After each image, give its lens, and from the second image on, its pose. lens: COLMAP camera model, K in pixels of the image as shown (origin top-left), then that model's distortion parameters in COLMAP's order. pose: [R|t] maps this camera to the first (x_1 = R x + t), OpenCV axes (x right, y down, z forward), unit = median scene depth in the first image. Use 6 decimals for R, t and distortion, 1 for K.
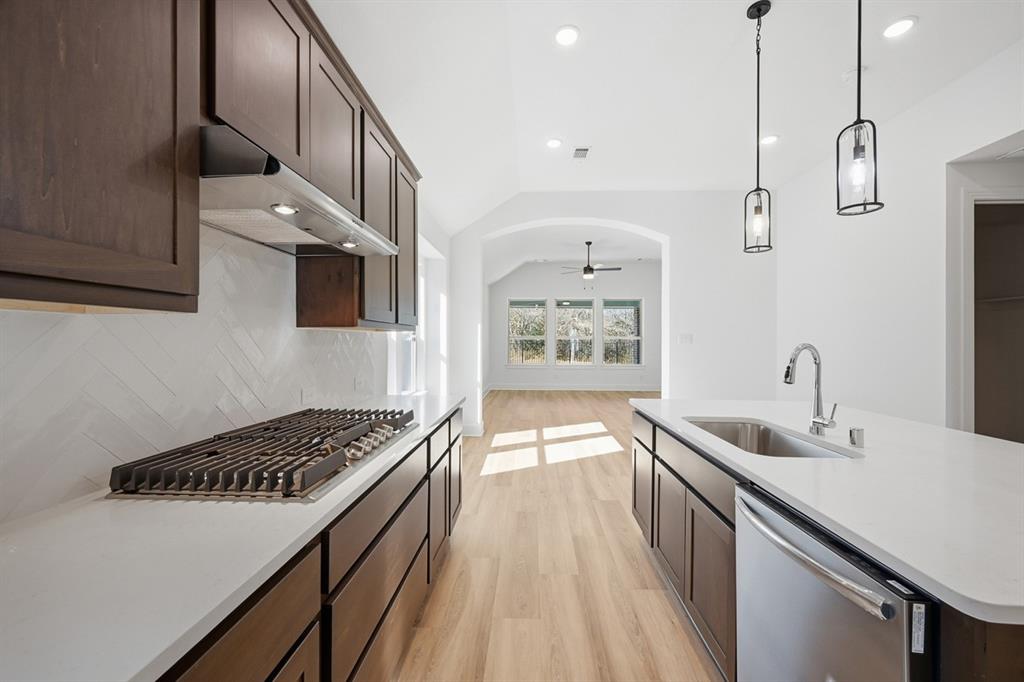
lens RADIAL K [[407.3, 0, 510.0], [0, 407.3, 339.8], [0, 0, 1]] dist [-0.001293, 0.000179]
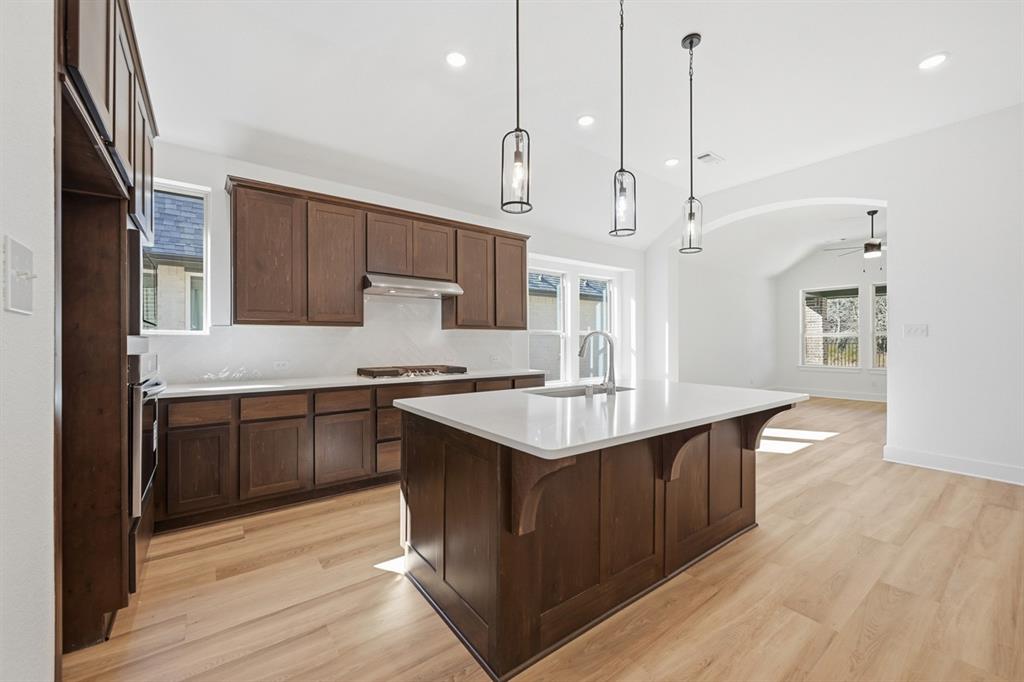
lens RADIAL K [[406.6, 0, 514.7], [0, 406.6, 343.0], [0, 0, 1]] dist [-0.001859, 0.000053]
pose [[0.645591, -0.003022, -0.763678, 1.160513], [0.005827, 0.999983, 0.000968, 0.034413], [0.763661, -0.005075, 0.645597, -0.125853]]
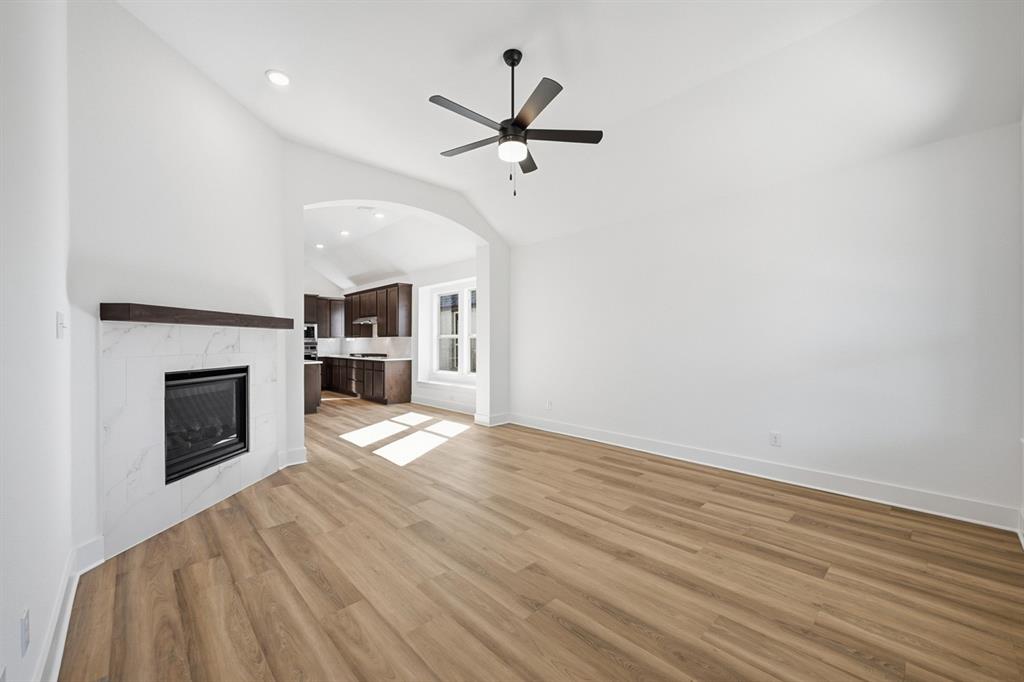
lens RADIAL K [[407.3, 0, 510.0], [0, 407.3, 339.8], [0, 0, 1]] dist [-0.001293, 0.000179]
pose [[-0.698175, -0.004594, -0.715913, 1.497188], [0.001019, 0.999972, -0.007410, 0.027749], [0.715927, -0.005903, -0.698150, 4.155314]]
